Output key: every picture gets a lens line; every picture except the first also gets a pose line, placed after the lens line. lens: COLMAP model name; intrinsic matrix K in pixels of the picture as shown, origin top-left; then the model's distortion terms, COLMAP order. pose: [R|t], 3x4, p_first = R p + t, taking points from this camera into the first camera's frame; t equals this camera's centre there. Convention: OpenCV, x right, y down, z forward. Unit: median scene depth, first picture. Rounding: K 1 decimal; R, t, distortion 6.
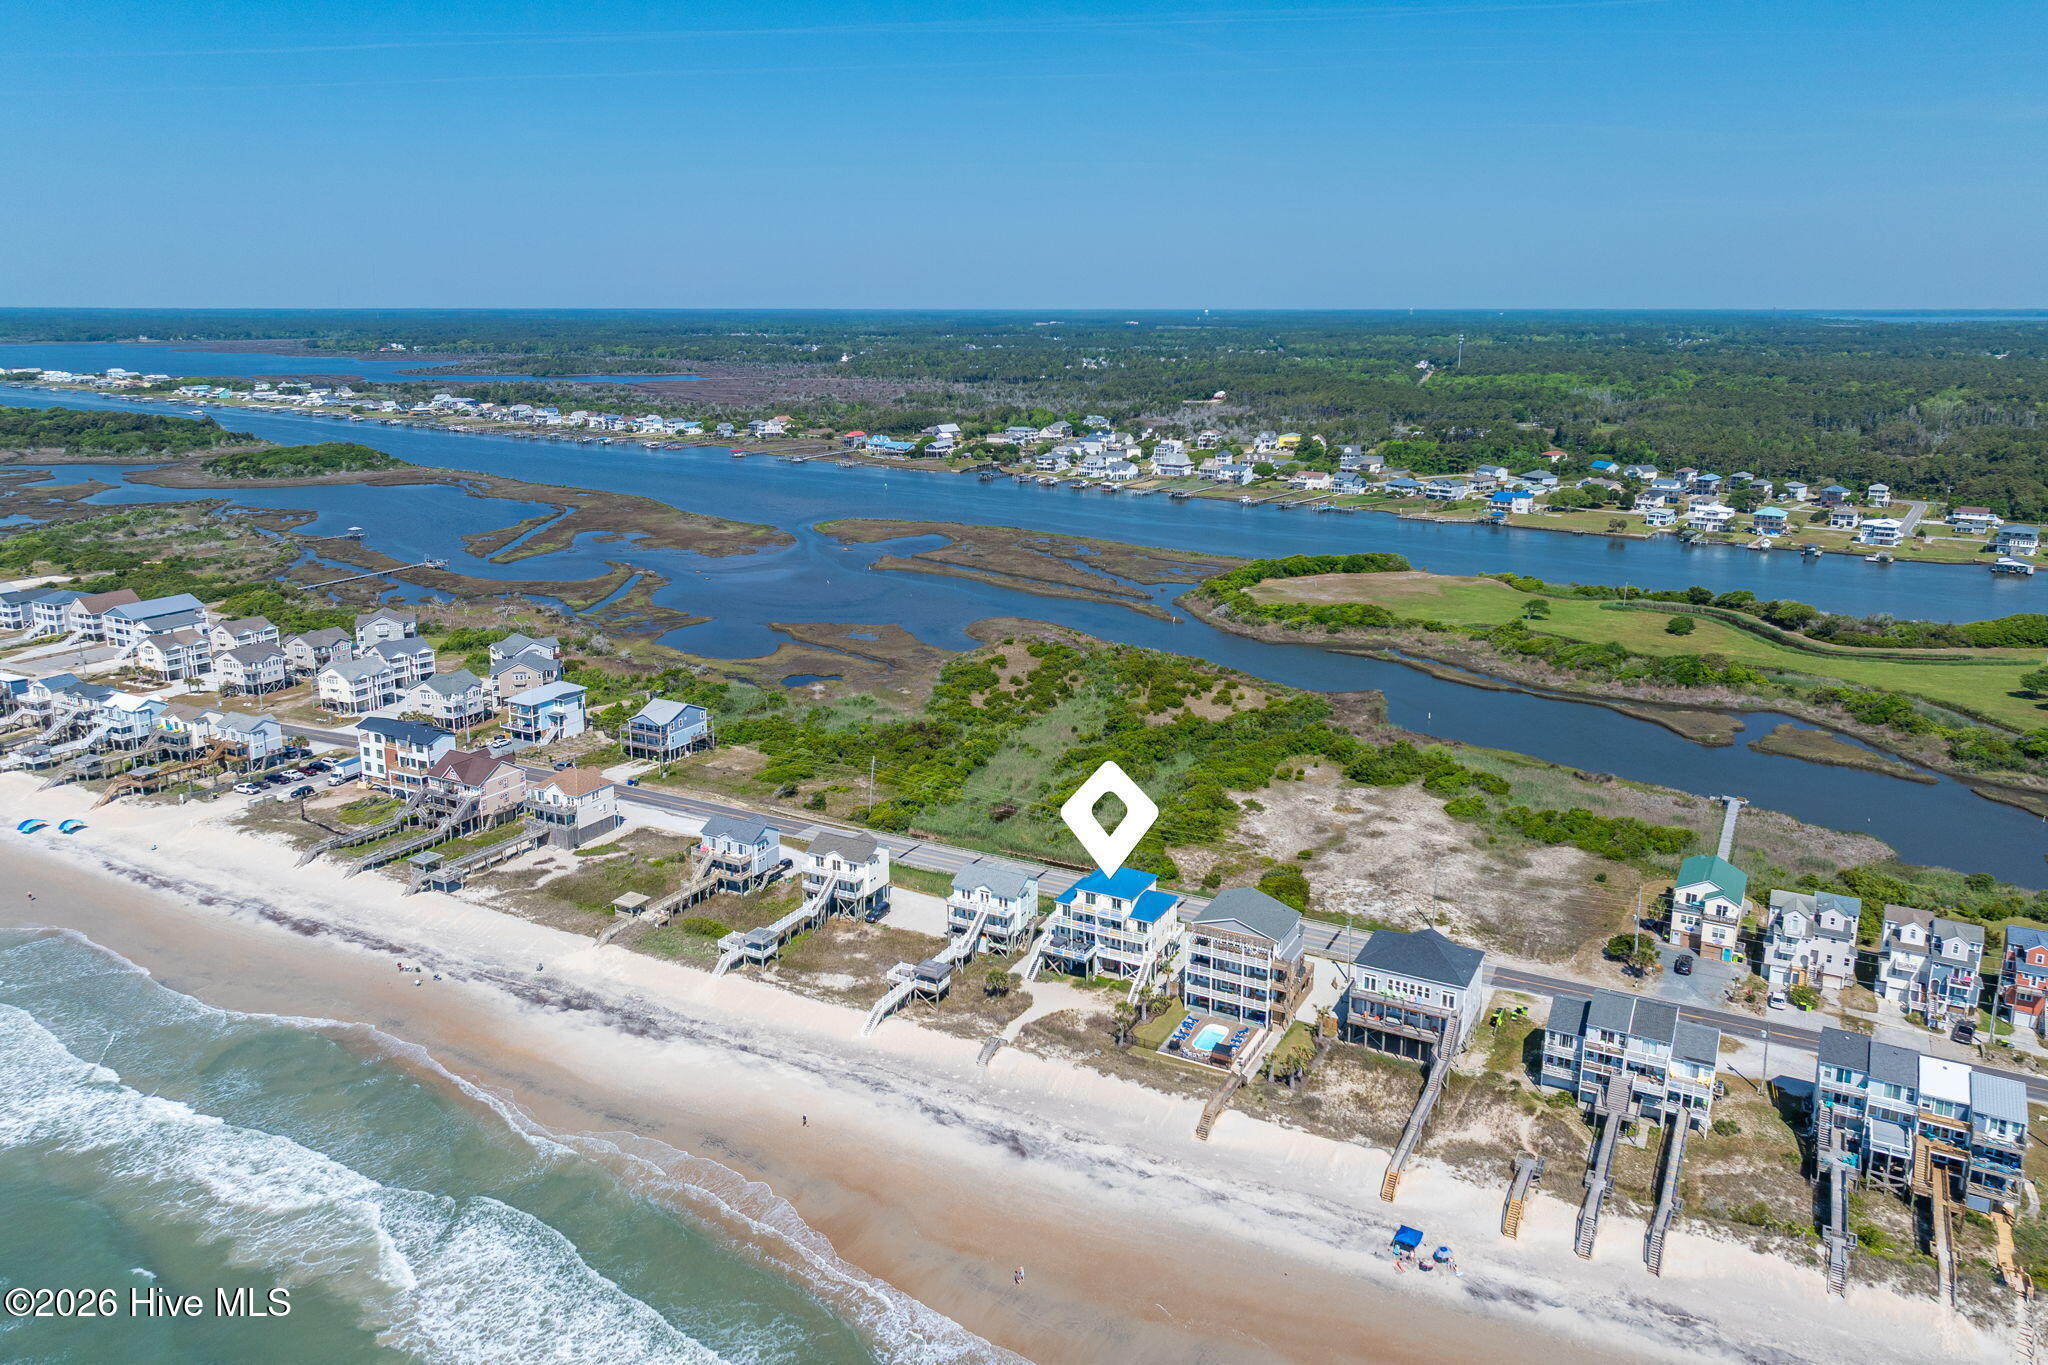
lens RADIAL K [[1408.5, 0, 1030.7], [0, 1408.5, 651.9], [0, 0, 1]] dist [0.011593, -0.009833]
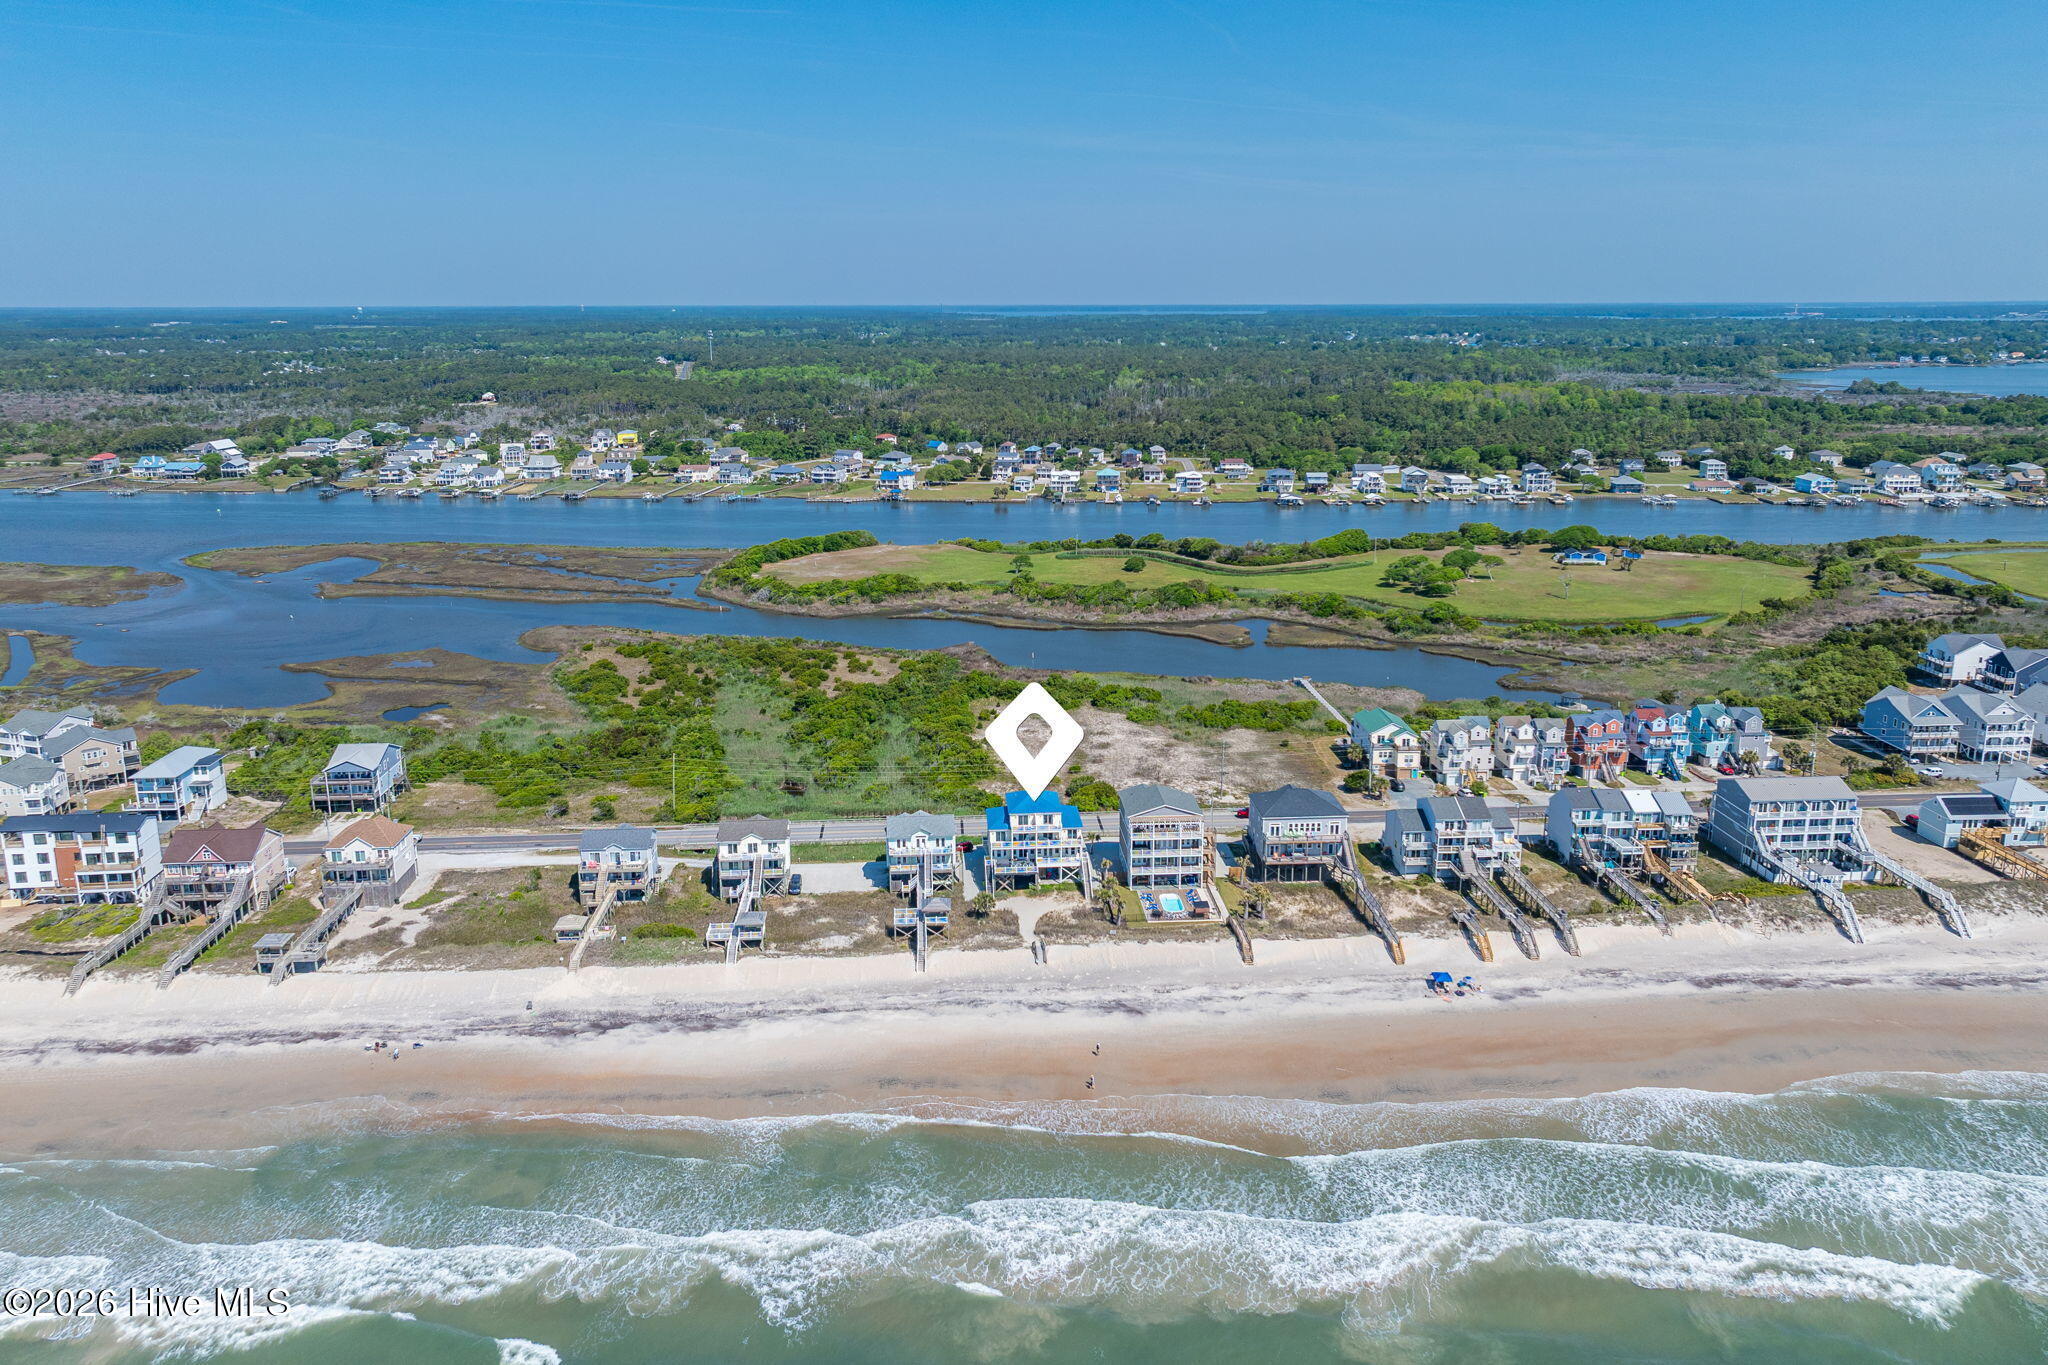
lens RADIAL K [[1428.3, 0, 1025.7], [0, 1428.3, 619.9], [0, 0, 1]] dist [0.036232, -0.050092]
pose [[0.847879, -0.118716, 0.516728, -0.514195], [0.130193, 0.991388, 0.014138, -0.001900], [-0.513956, 0.055286, 0.856033, -0.003248]]
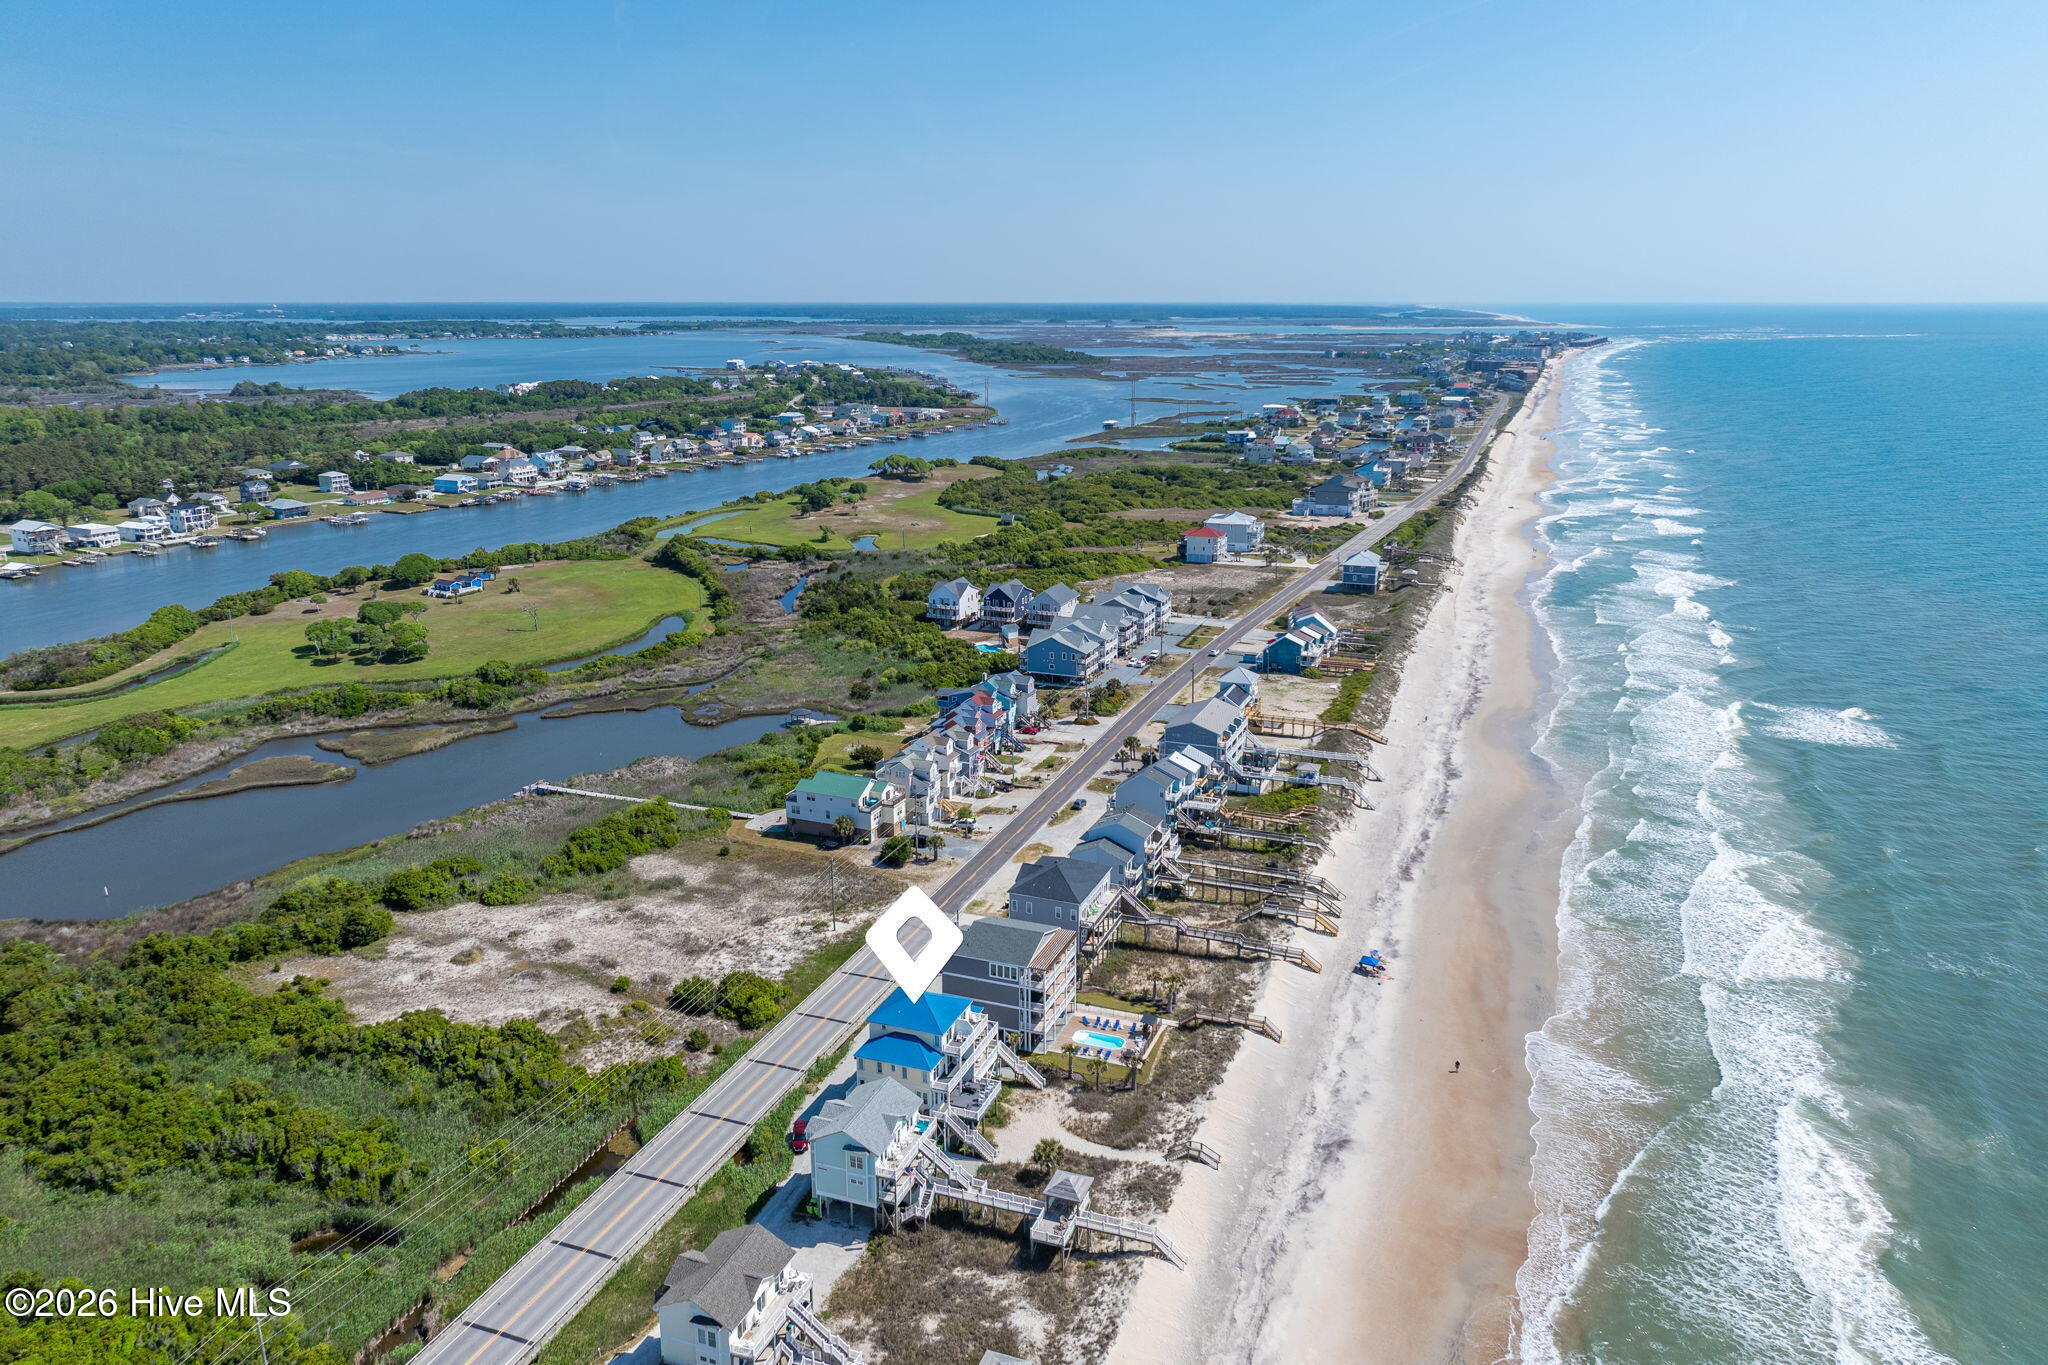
lens RADIAL K [[1422.3, 0, 1036.2], [0, 1422.3, 603.8], [0, 0, 1]] dist [0.010442, -0.026528]
pose [[-0.133388, -0.208677, 0.968845, -0.677727], [0.234975, 0.943048, 0.235472, -0.230482], [-0.962805, 0.259064, -0.076757, 0.911939]]
